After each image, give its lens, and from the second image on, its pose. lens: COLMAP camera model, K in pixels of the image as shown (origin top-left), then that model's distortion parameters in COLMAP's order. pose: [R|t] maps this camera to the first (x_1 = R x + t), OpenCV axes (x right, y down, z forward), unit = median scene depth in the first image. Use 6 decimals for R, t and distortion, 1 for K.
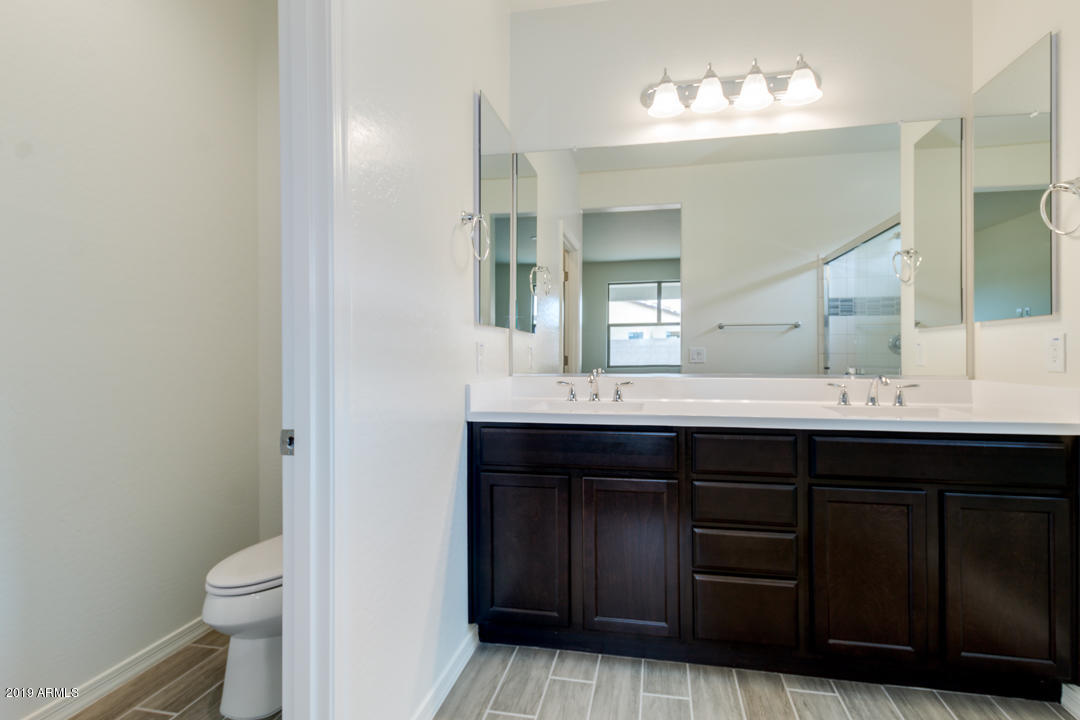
lens RADIAL K [[494.7, 0, 564.9], [0, 494.7, 350.7], [0, 0, 1]] dist [0.009079, -0.004516]
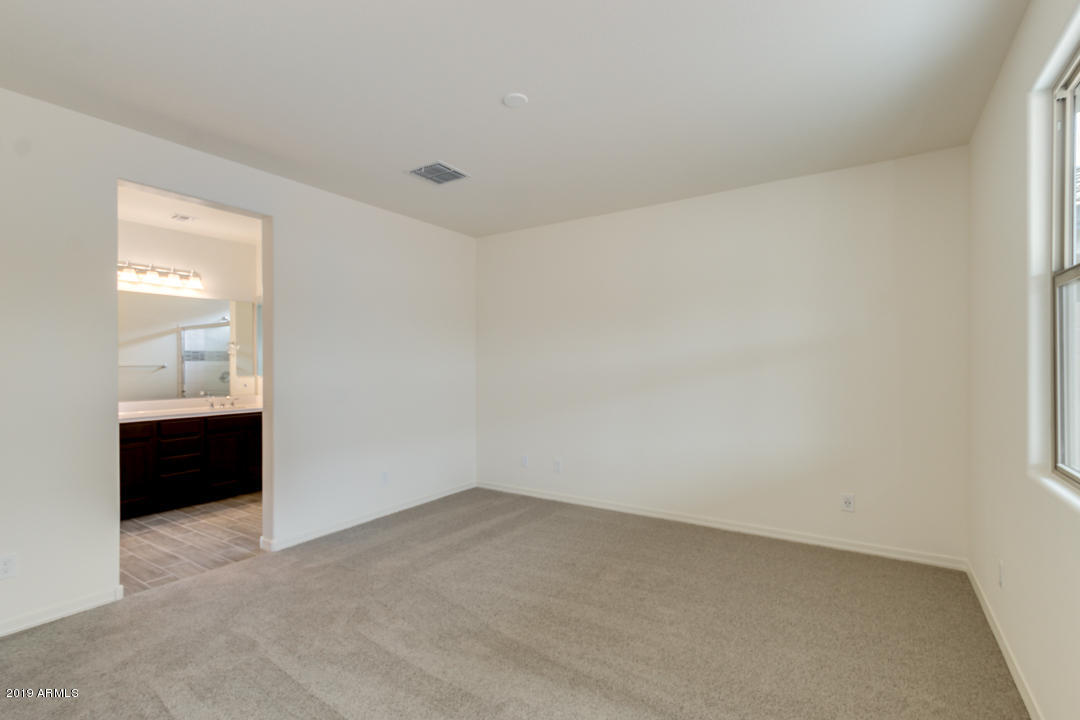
lens RADIAL K [[494.7, 0, 543.3], [0, 494.7, 358.1], [0, 0, 1]] dist [0.009079, -0.004516]
pose [[0.366020, 0.008549, 0.930568, -1.175465], [0.002803, 0.999943, -0.010289, -0.114543], [-0.930603, 0.006375, 0.365976, -1.504398]]
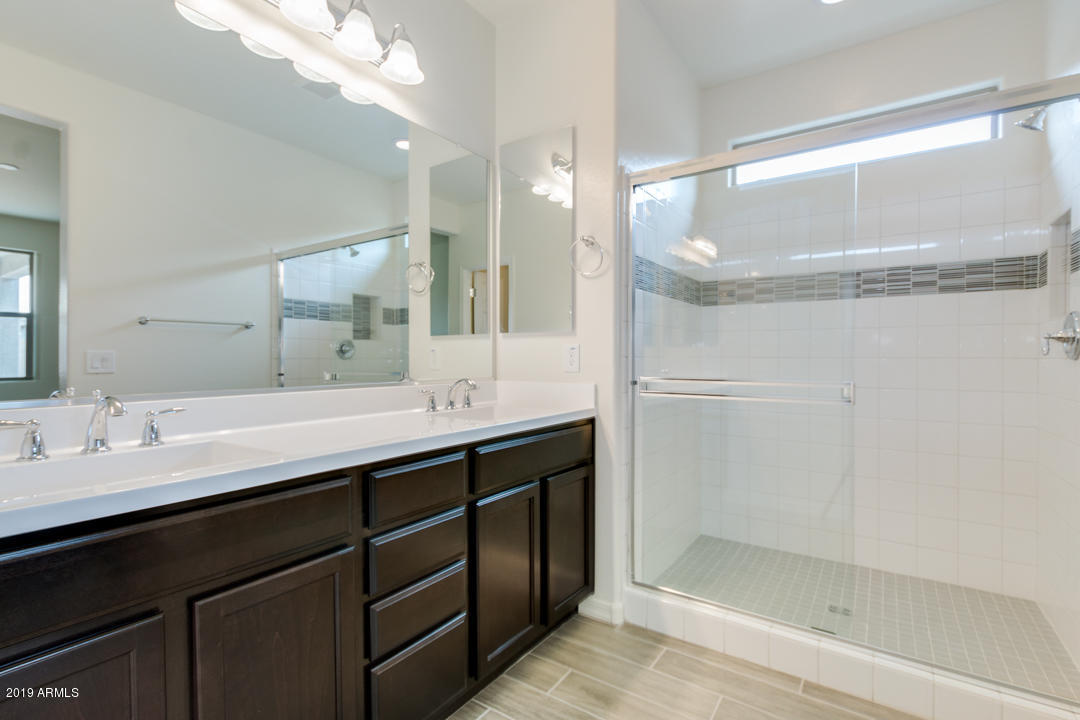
lens RADIAL K [[494.7, 0, 525.2], [0, 494.7, 358.1], [0, 0, 1]] dist [0.009079, -0.004516]
pose [[0.398601, 0.003005, 0.917120, -0.247543], [-0.005516, 0.999984, -0.000879, 0.004912], [-0.917108, -0.004708, 0.398611, 0.431429]]
